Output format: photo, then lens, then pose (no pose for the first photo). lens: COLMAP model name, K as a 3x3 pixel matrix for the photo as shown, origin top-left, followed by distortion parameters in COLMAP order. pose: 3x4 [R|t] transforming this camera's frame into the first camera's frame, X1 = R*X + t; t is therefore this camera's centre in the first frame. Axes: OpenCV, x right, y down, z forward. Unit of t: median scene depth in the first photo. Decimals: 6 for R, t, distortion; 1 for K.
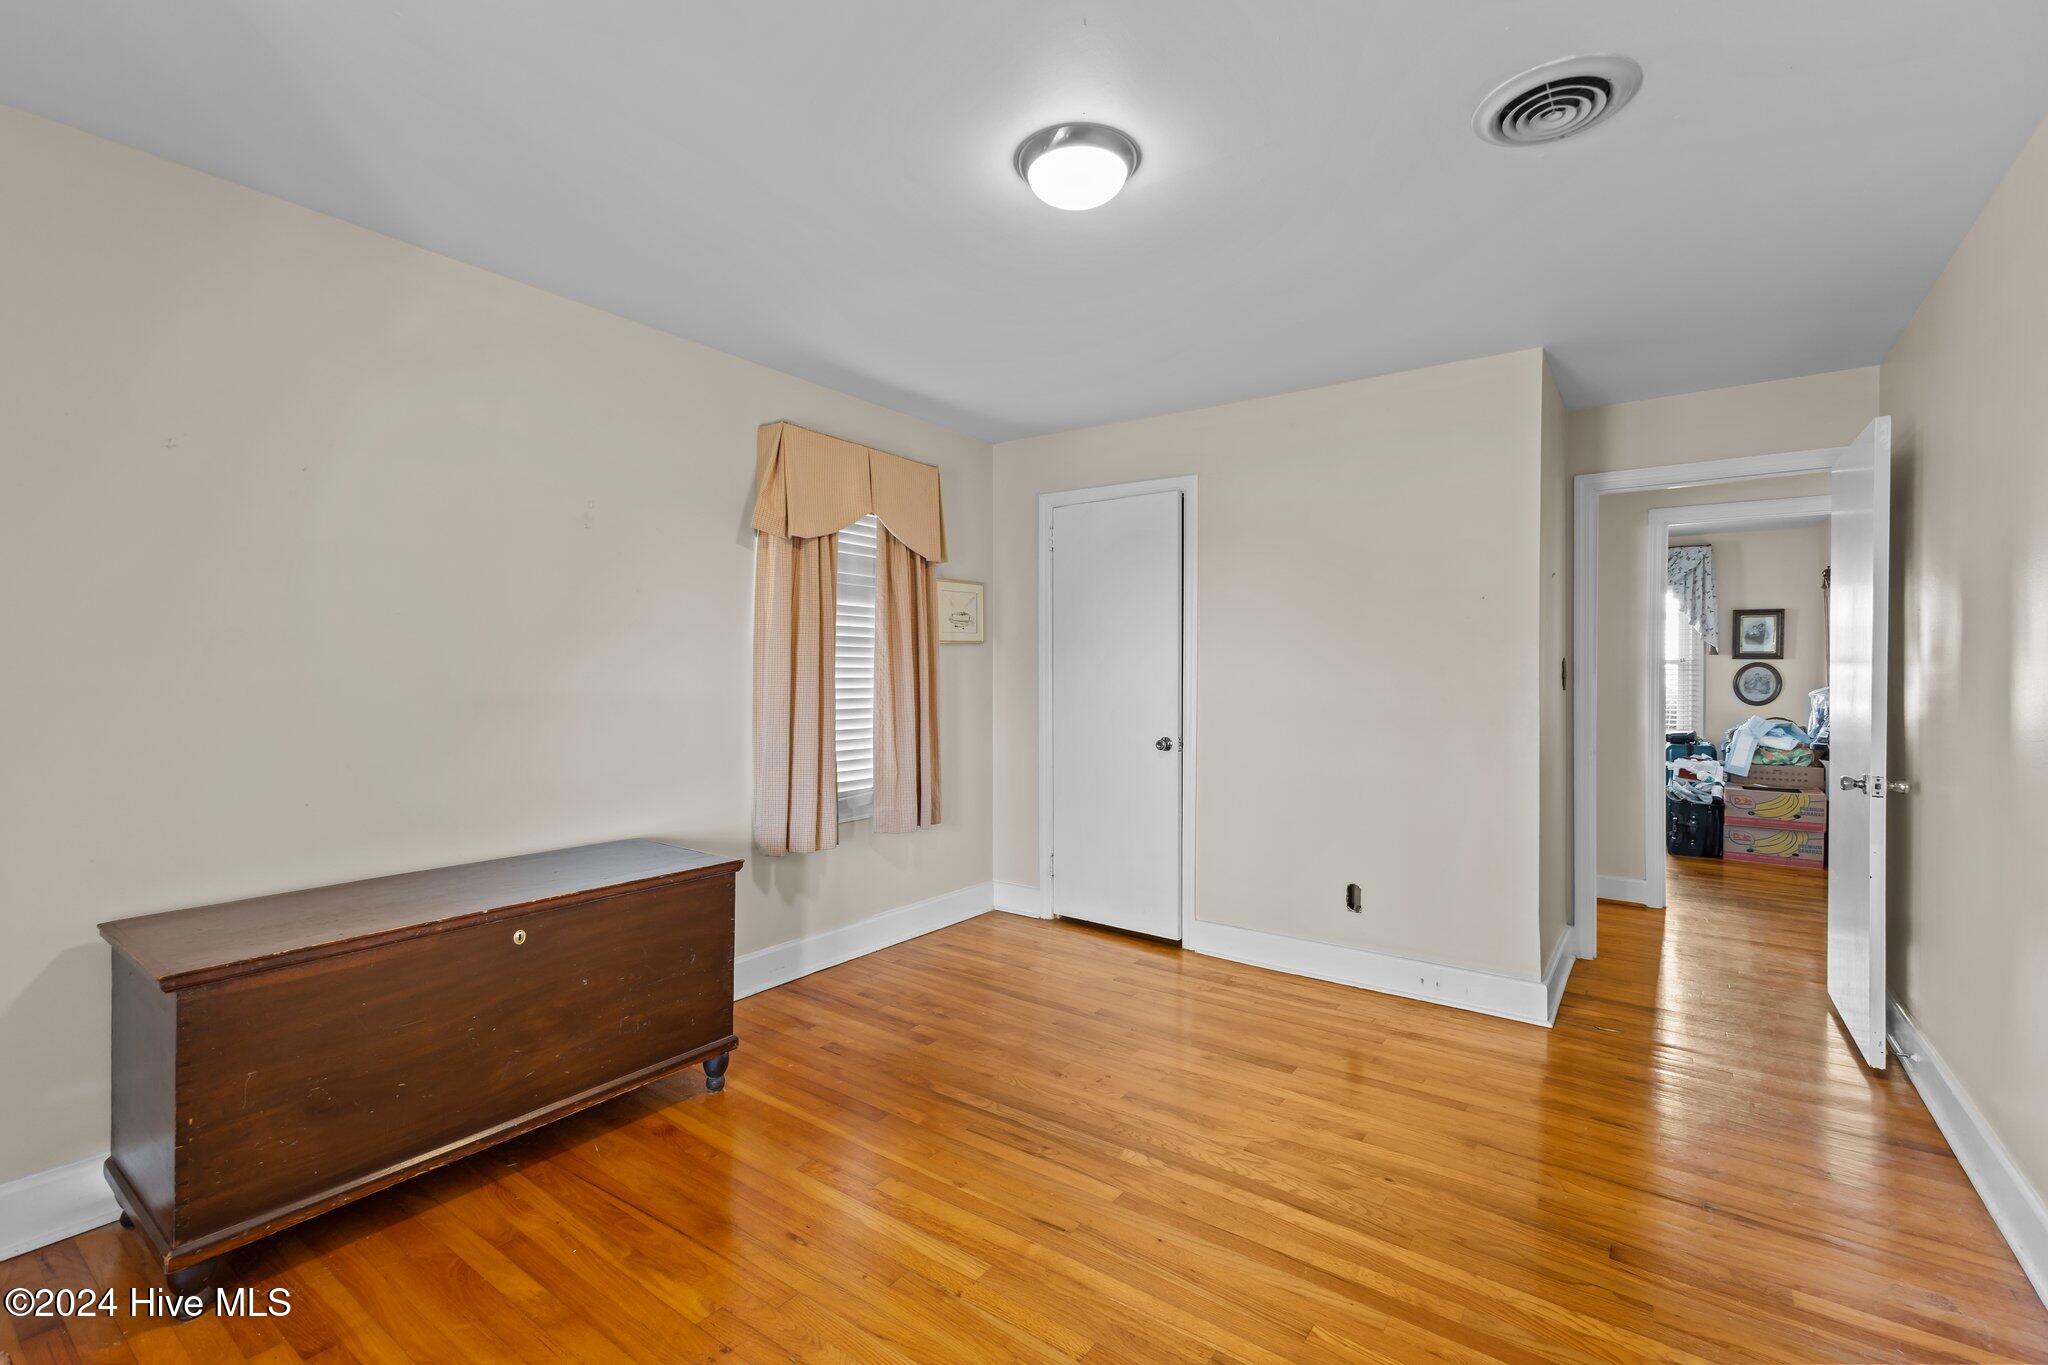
lens RADIAL K [[885.8, 0, 1032.0], [0, 885.8, 685.7], [0, 0, 1]] dist [0.000215, -0.000092]
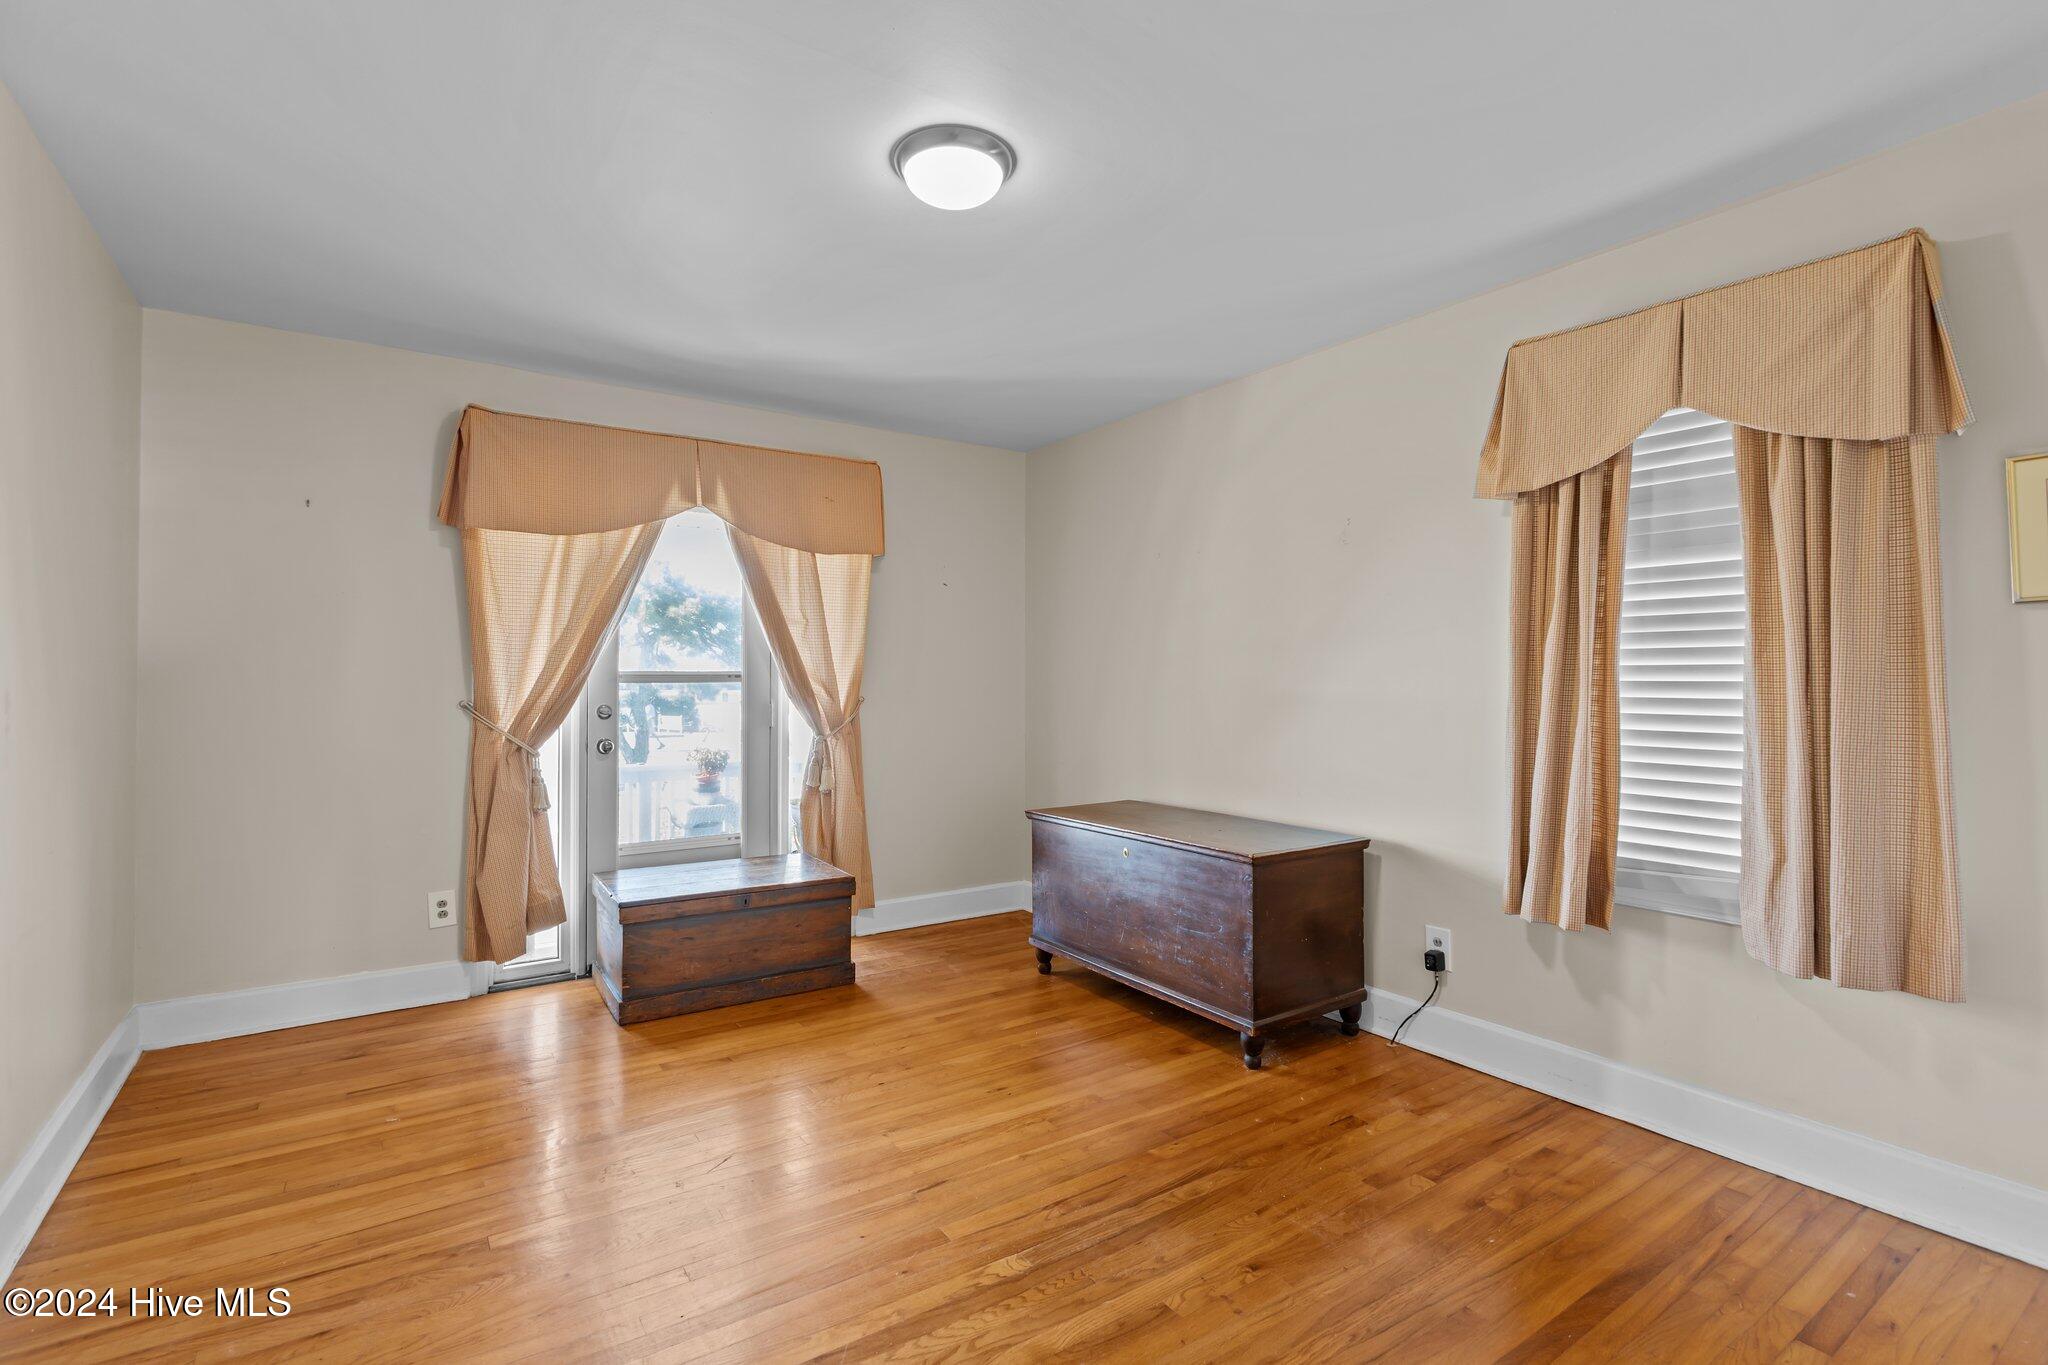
lens RADIAL K [[958.4, 0, 1034.3], [0, 958.4, 668.2], [0, 0, 1]] dist [-0.016671, -0.000494]
pose [[-0.343071, -0.012749, -0.939223, 0.648344], [-0.015214, 0.999852, -0.008015, -0.006918], [0.939186, 0.011540, -0.343214, 0.911646]]
